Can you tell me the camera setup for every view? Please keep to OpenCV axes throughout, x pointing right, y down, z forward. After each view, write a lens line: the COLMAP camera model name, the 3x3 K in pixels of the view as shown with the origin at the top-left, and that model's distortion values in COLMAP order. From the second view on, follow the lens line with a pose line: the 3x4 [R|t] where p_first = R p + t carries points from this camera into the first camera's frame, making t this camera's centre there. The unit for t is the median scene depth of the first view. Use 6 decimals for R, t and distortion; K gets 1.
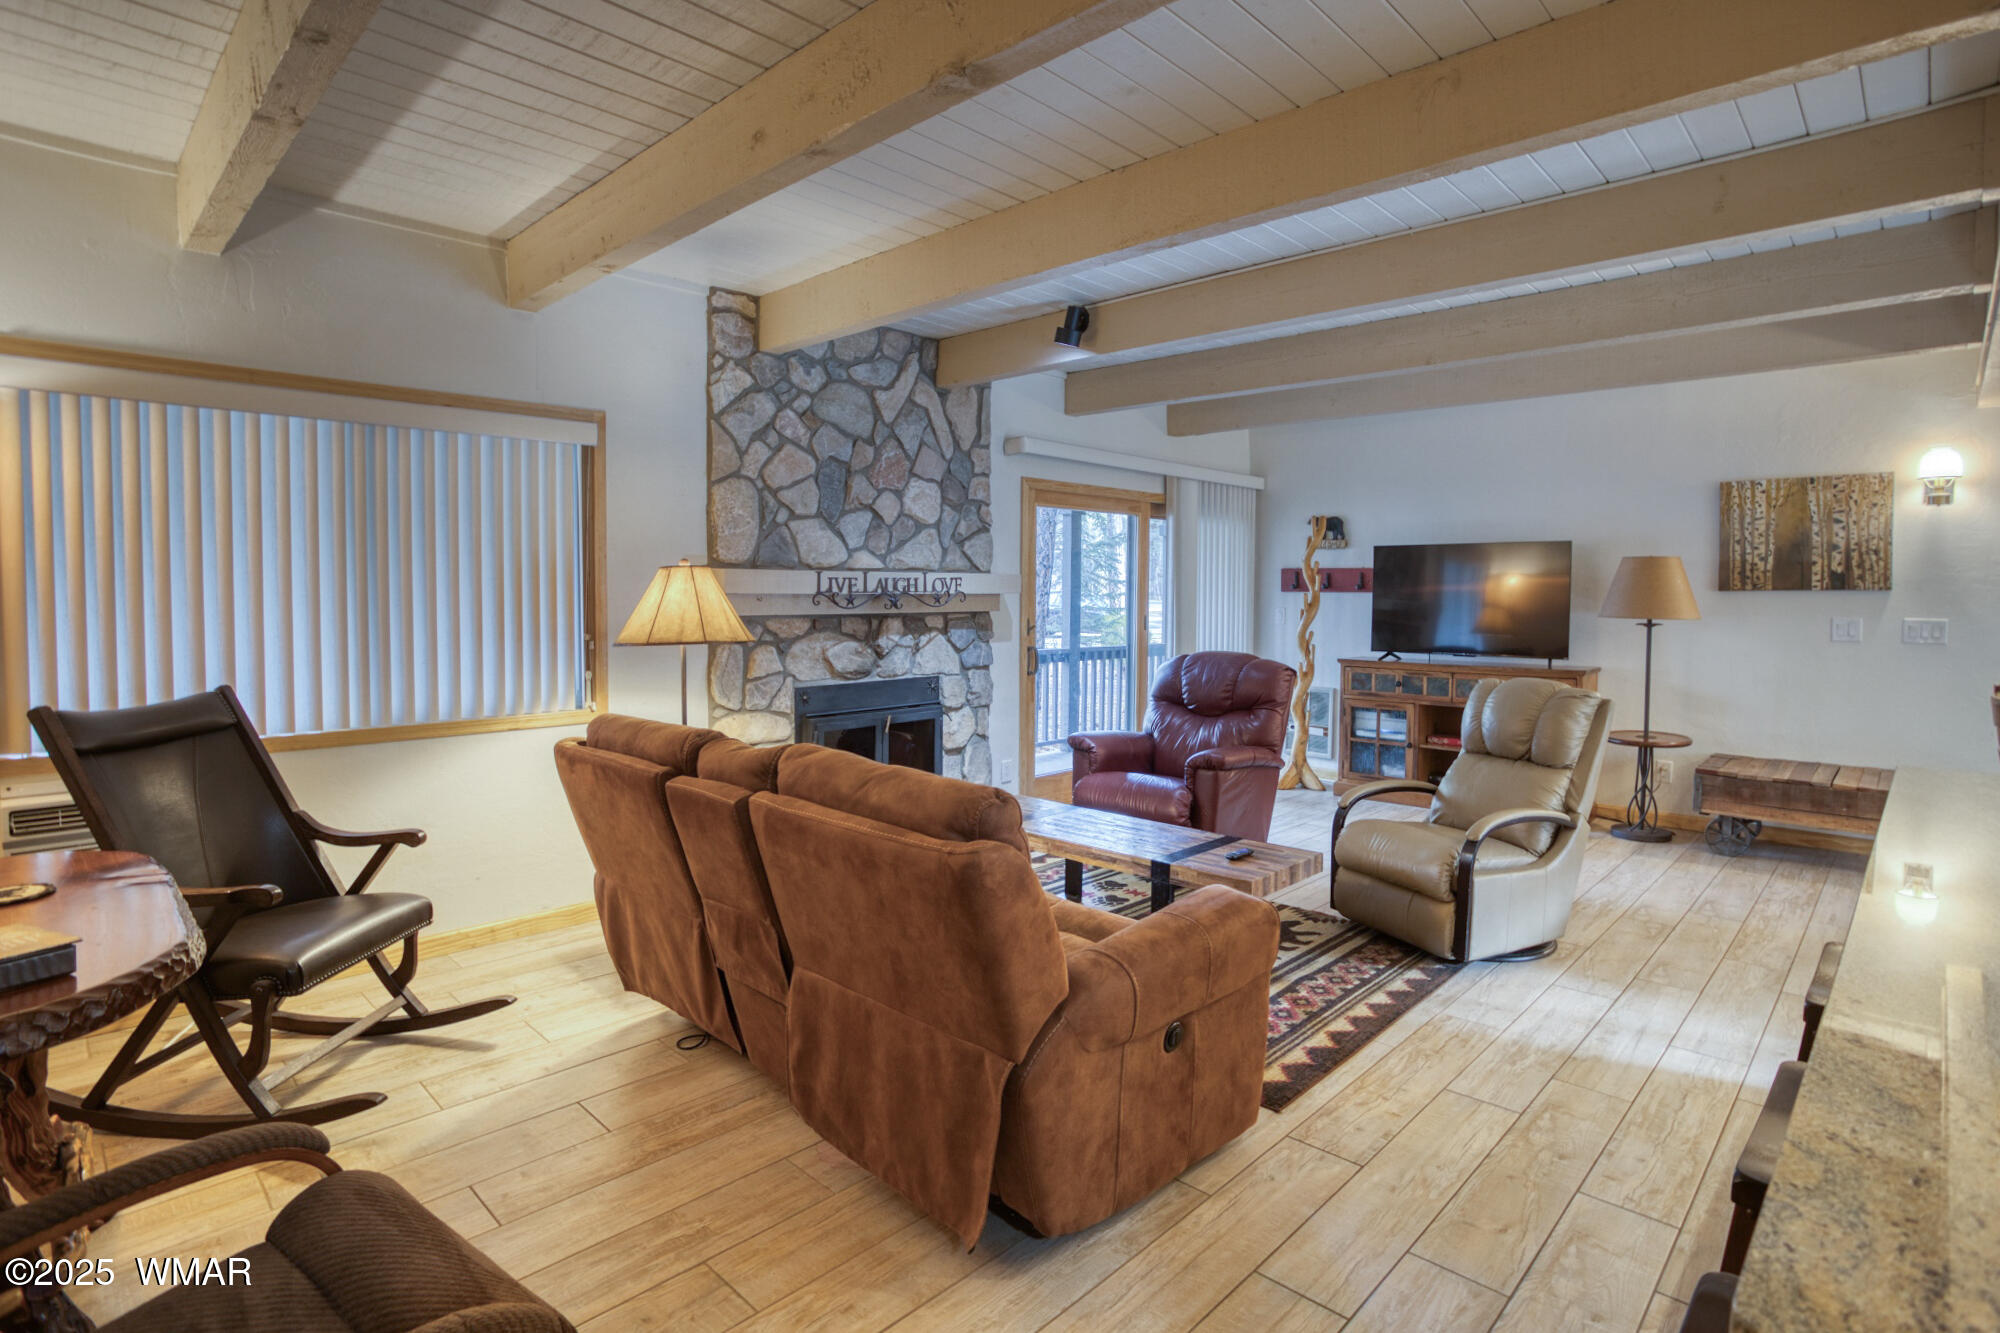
lens RADIAL K [[1012.0, 0, 1004.0], [0, 1012.0, 652.8], [0, 0, 1]] dist [-0.132862, 0.087462]
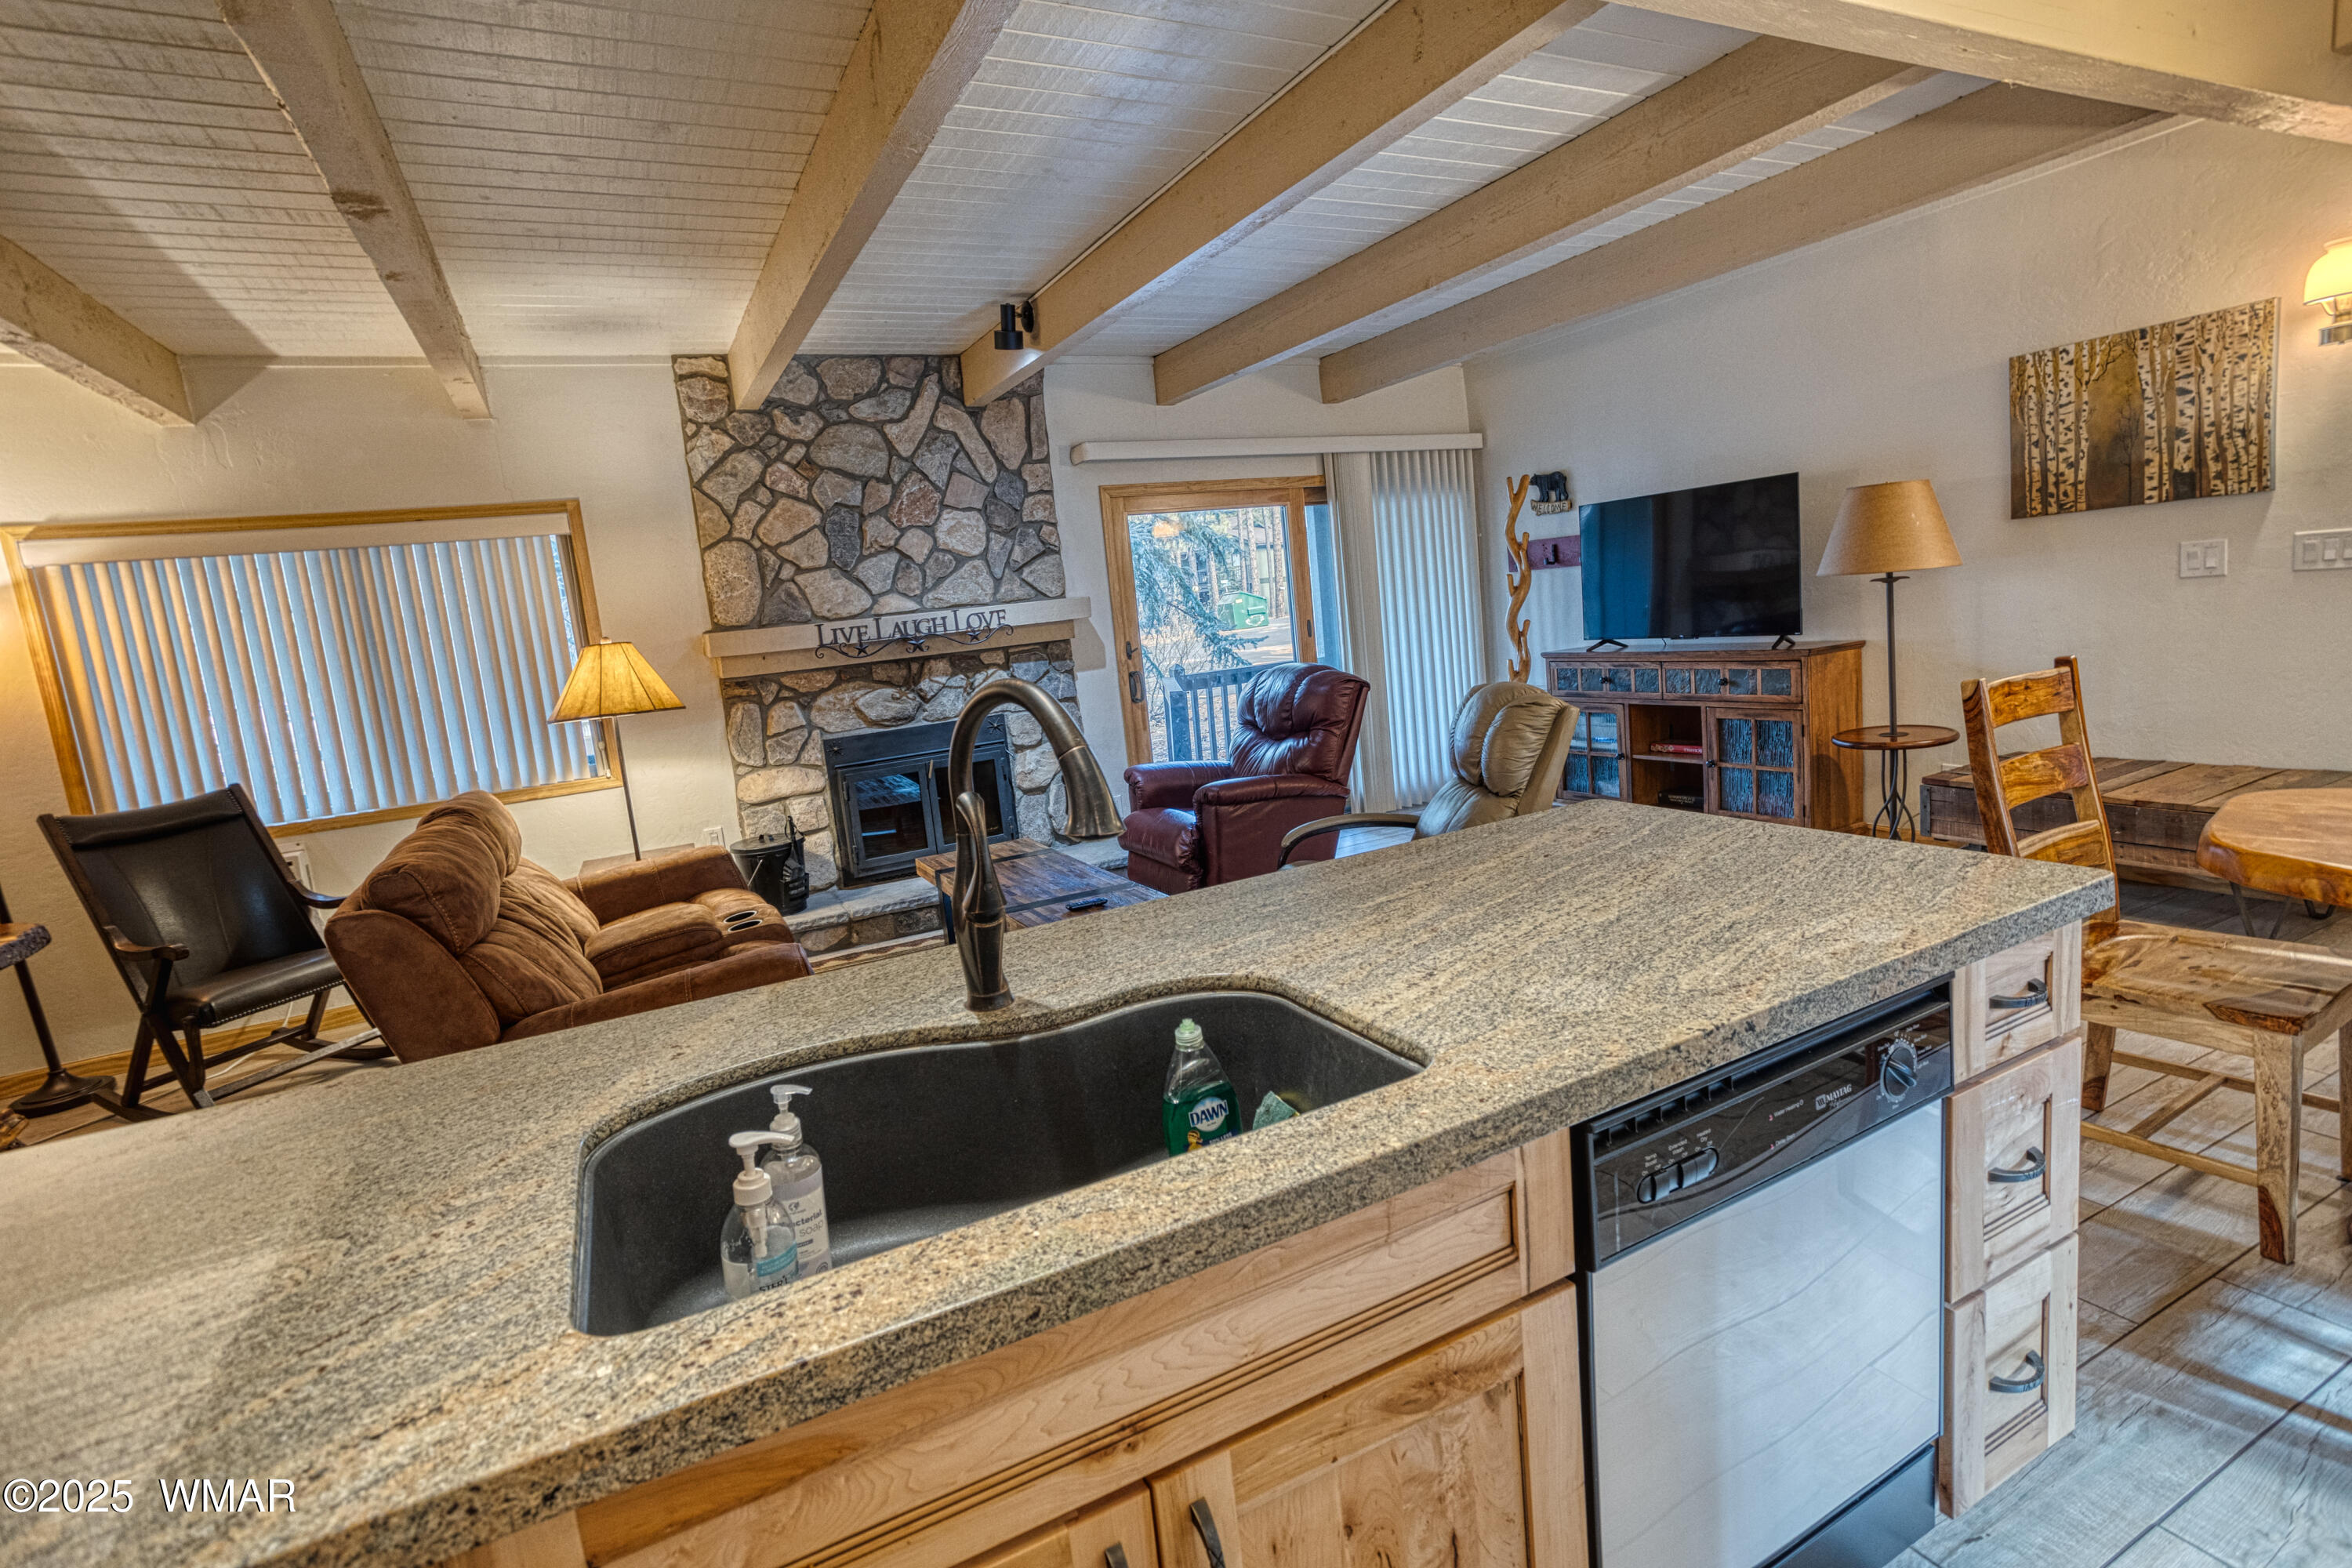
lens RADIAL K [[1147.1, 0, 1176.0], [0, 1147.1, 784.0], [0, 0, 1]] dist [-0.084798, 0.057719]
pose [[0.940198, -0.045454, -0.337581, 0.477949], [0.082538, 0.991922, 0.096319, -0.002277], [0.330476, -0.118422, 0.936356, 0.035391]]
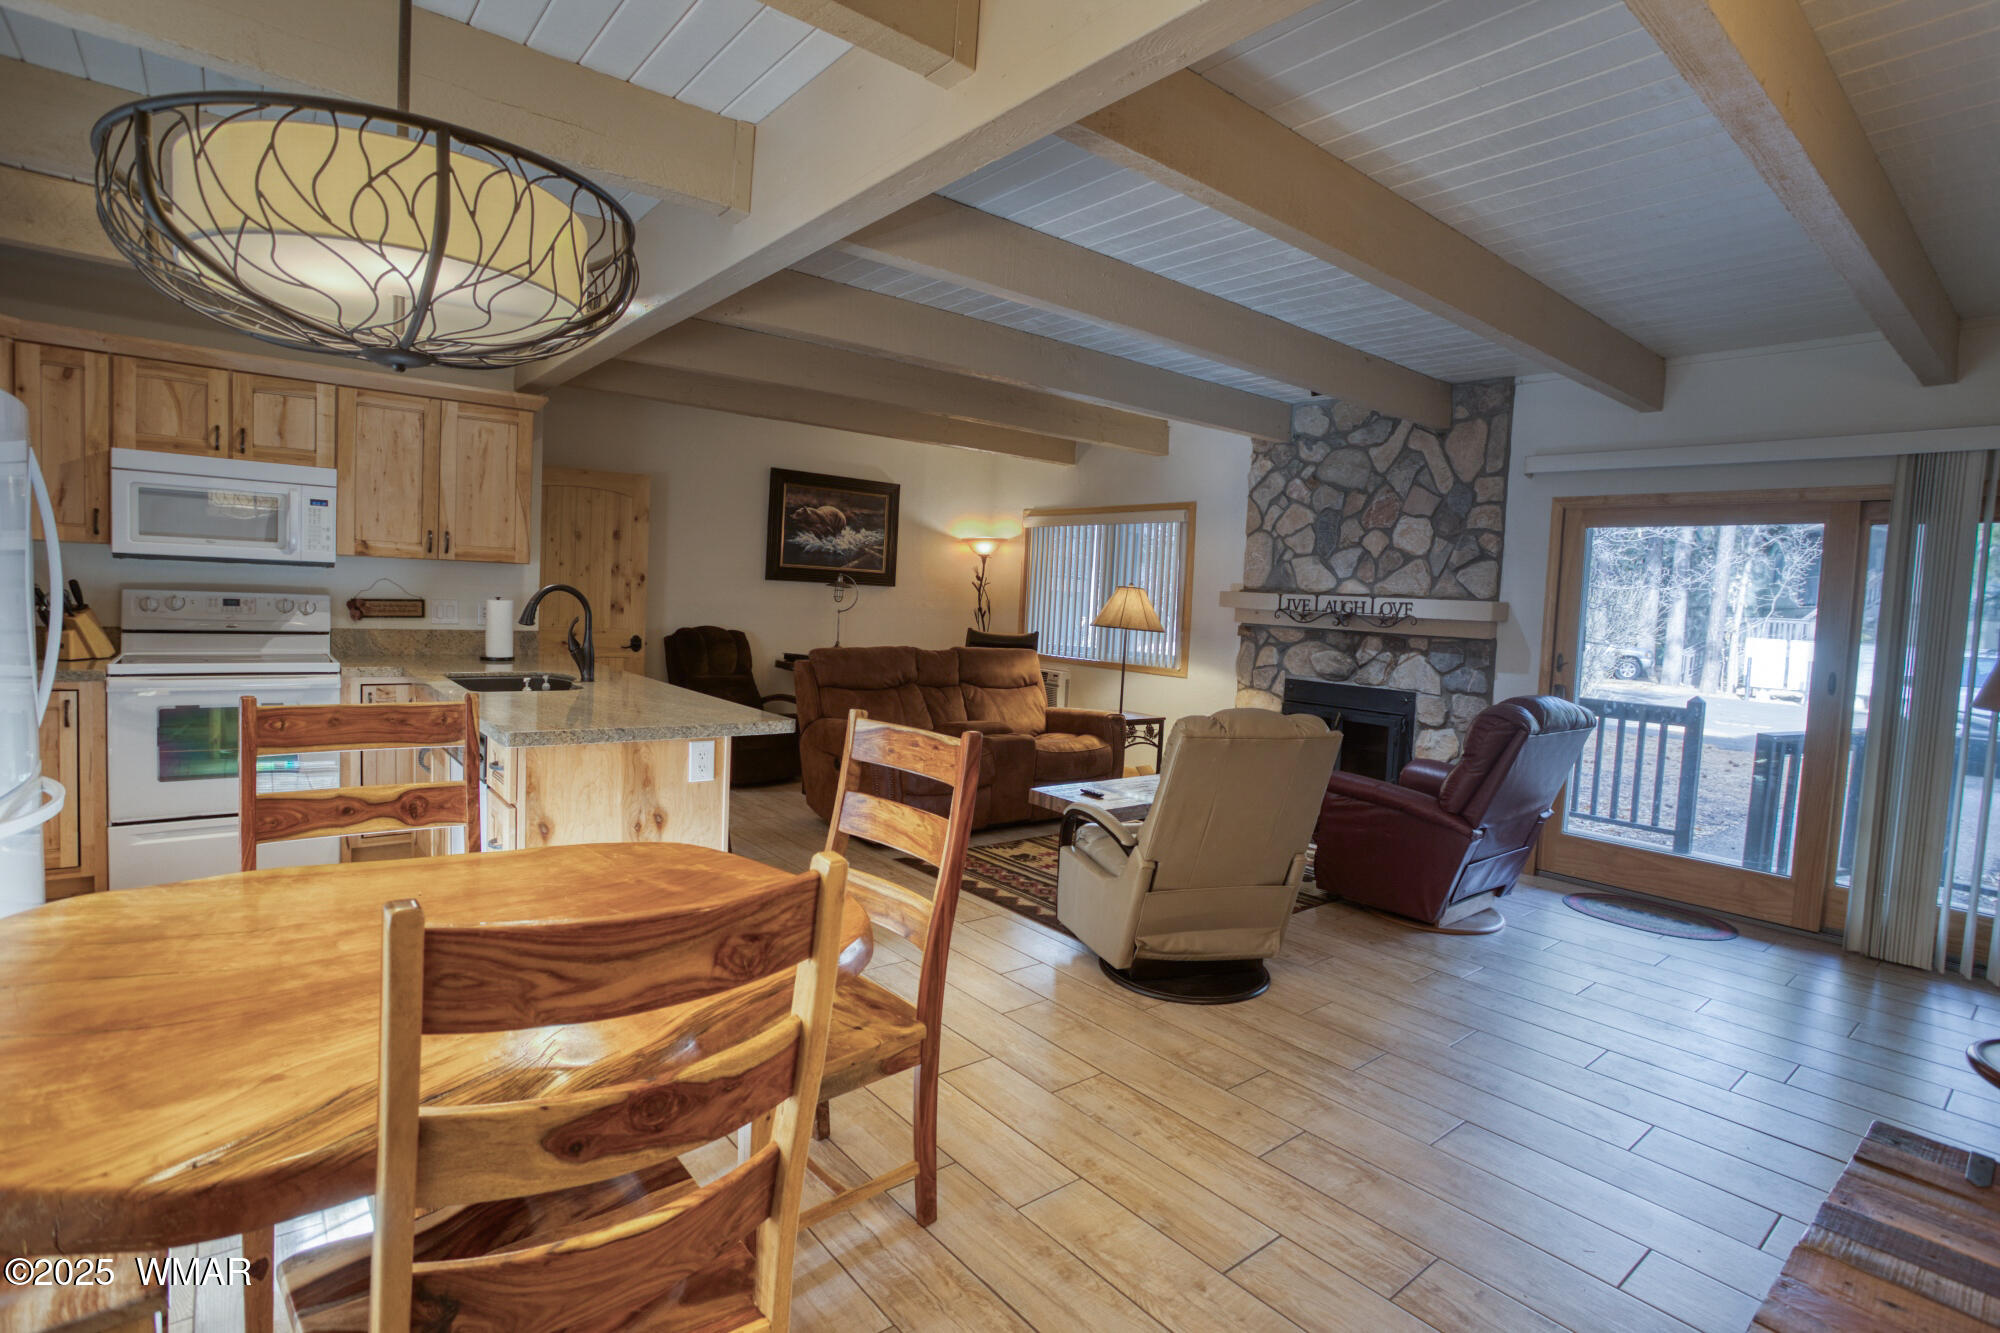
lens RADIAL K [[995.4, 0, 985.1], [0, 995.4, 645.5], [0, 0, 1]] dist [-0.048278, 0.024361]
pose [[-0.140198, 0.043519, -0.989167, 1.123033], [-0.110394, 0.992118, 0.059295, -0.042466], [0.983950, 0.117511, -0.134289, 0.718895]]
